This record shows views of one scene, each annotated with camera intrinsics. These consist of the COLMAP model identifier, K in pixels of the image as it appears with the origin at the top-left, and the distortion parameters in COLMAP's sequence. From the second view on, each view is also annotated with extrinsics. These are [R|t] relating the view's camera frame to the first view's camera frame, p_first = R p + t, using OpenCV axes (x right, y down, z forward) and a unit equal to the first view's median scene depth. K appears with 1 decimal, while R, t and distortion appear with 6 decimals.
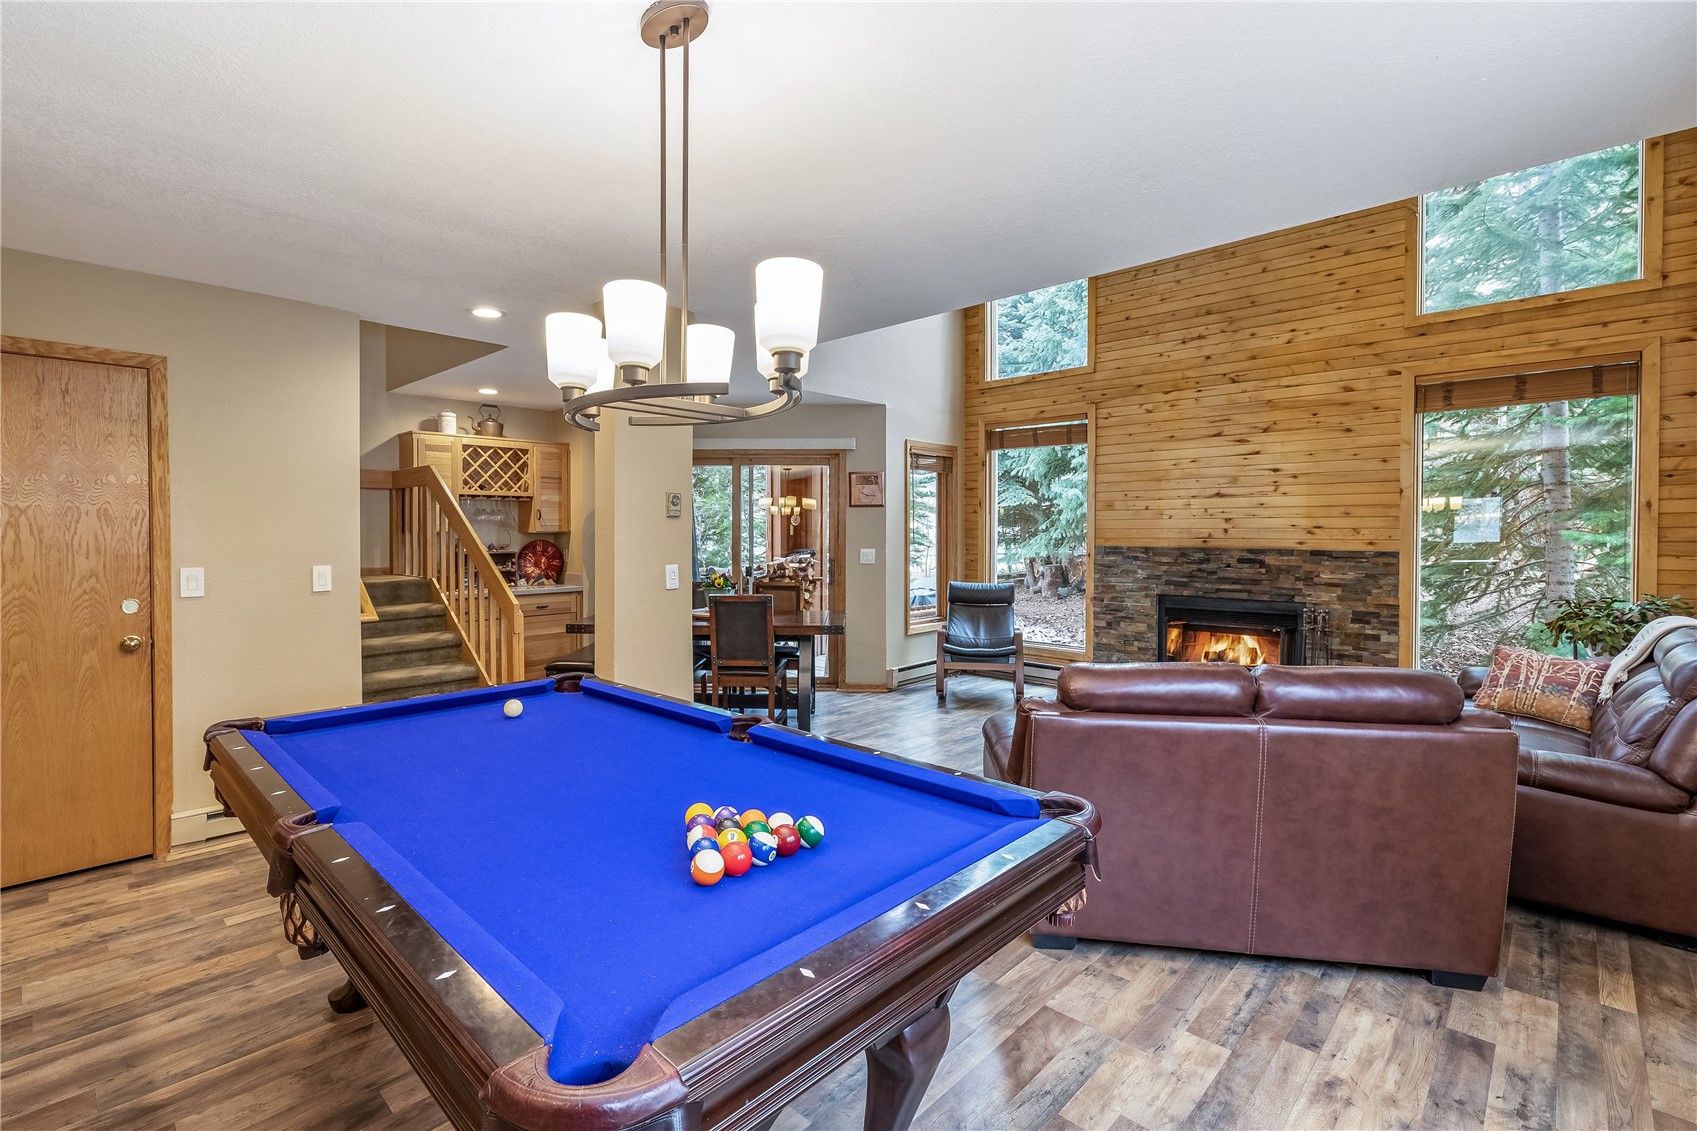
lens RADIAL K [[767.0, 0, 795.7], [0, 767.0, 544.8], [0, 0, 1]] dist [-0.005428, 0.002654]
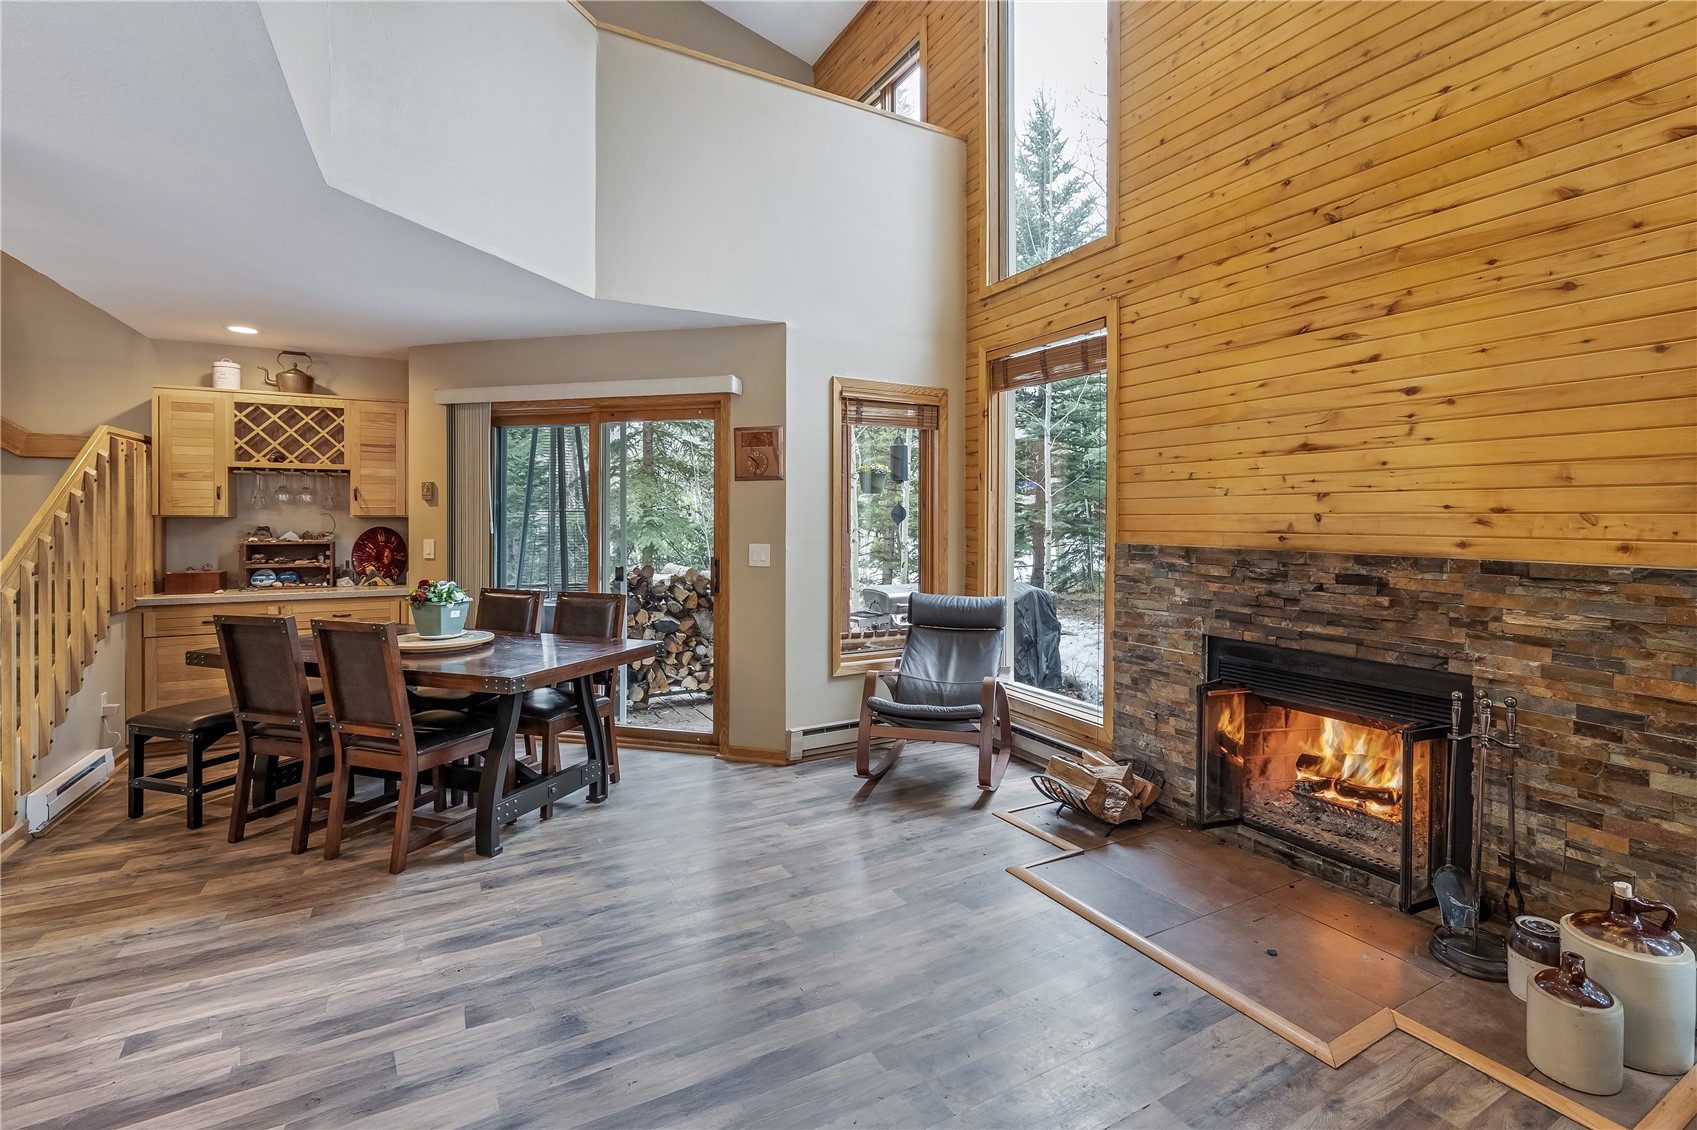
lens RADIAL K [[767.0, 0, 894.7], [0, 767.0, 524.1], [0, 0, 1]] dist [-0.005428, 0.002654]
pose [[0.972378, 0.004617, -0.233364, 0.433268], [-0.006656, 0.999946, -0.007950, -0.008820], [0.233315, 0.009283, 0.972357, 0.470294]]
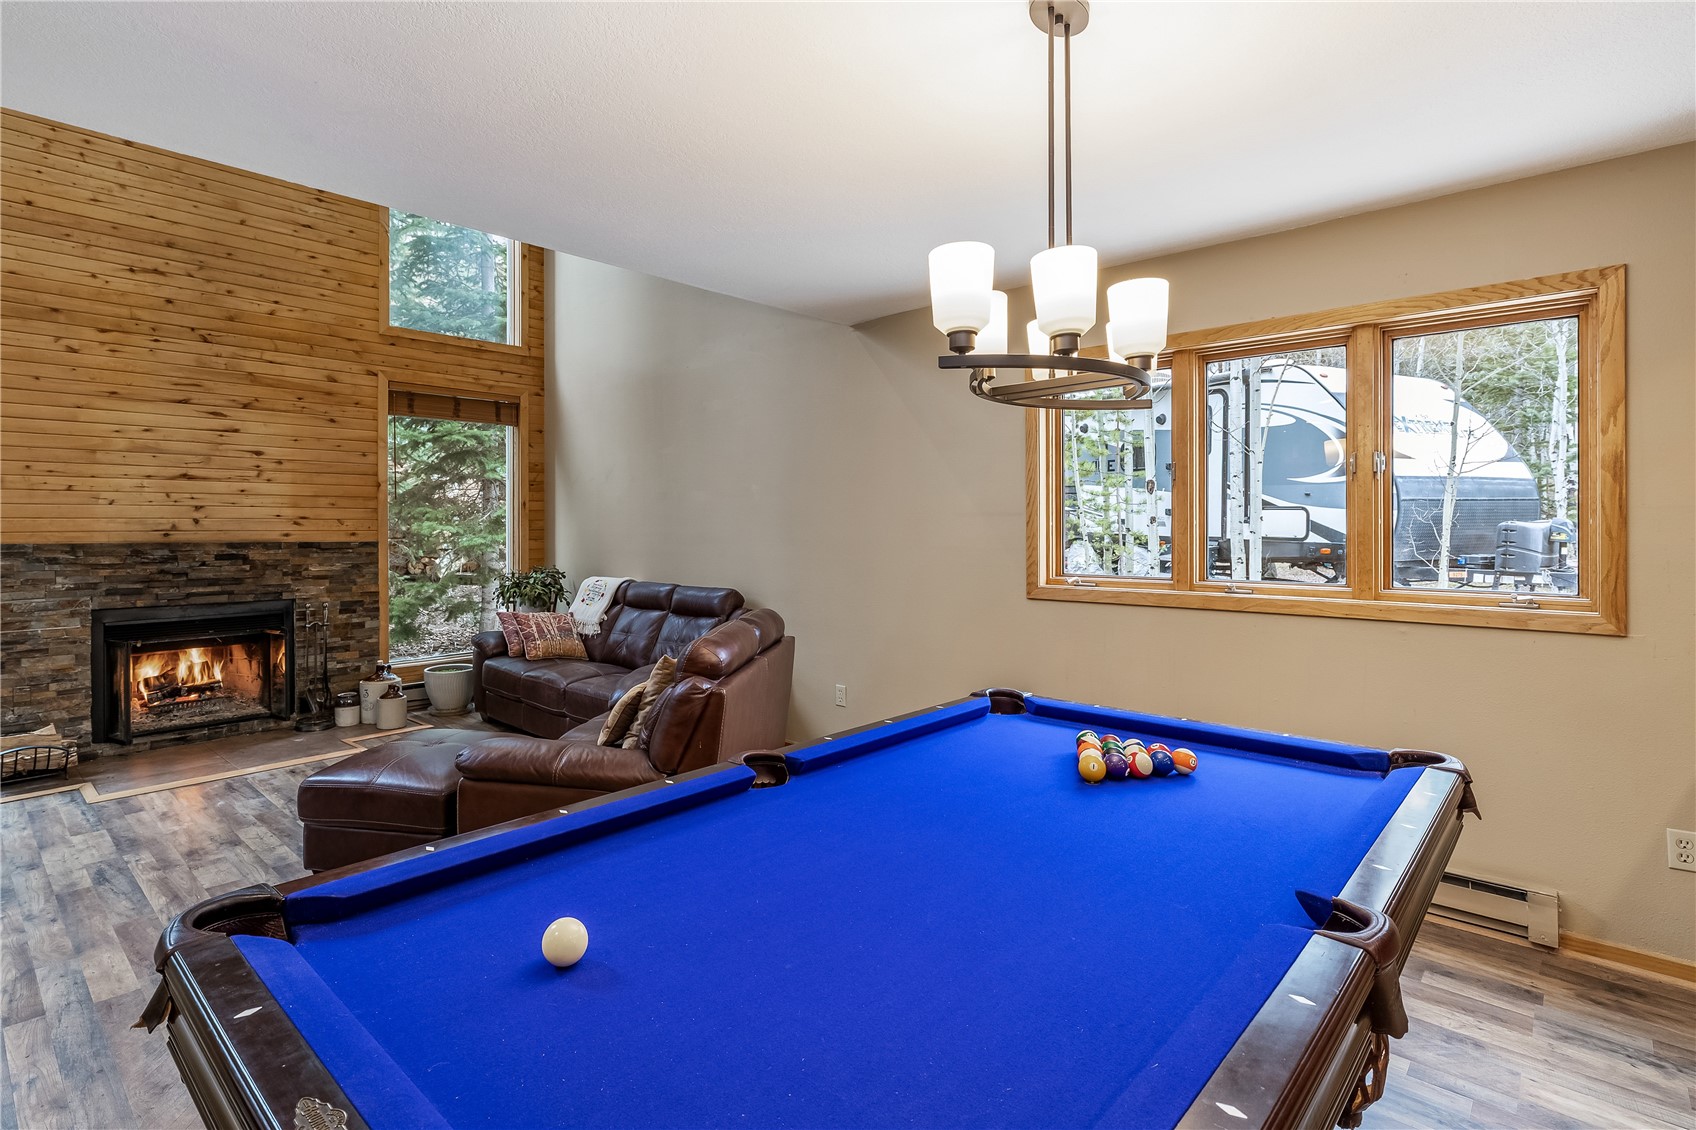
lens RADIAL K [[851.4, 0, 810.7], [0, 851.4, 524.1], [0, 0, 1]] dist [-0.003842, 0.002037]
pose [[-0.041300, 0.002777, 0.999143, -0.389199], [0.016967, 0.999854, -0.002077, -0.002281], [-0.999003, 0.016867, -0.041341, 0.409414]]
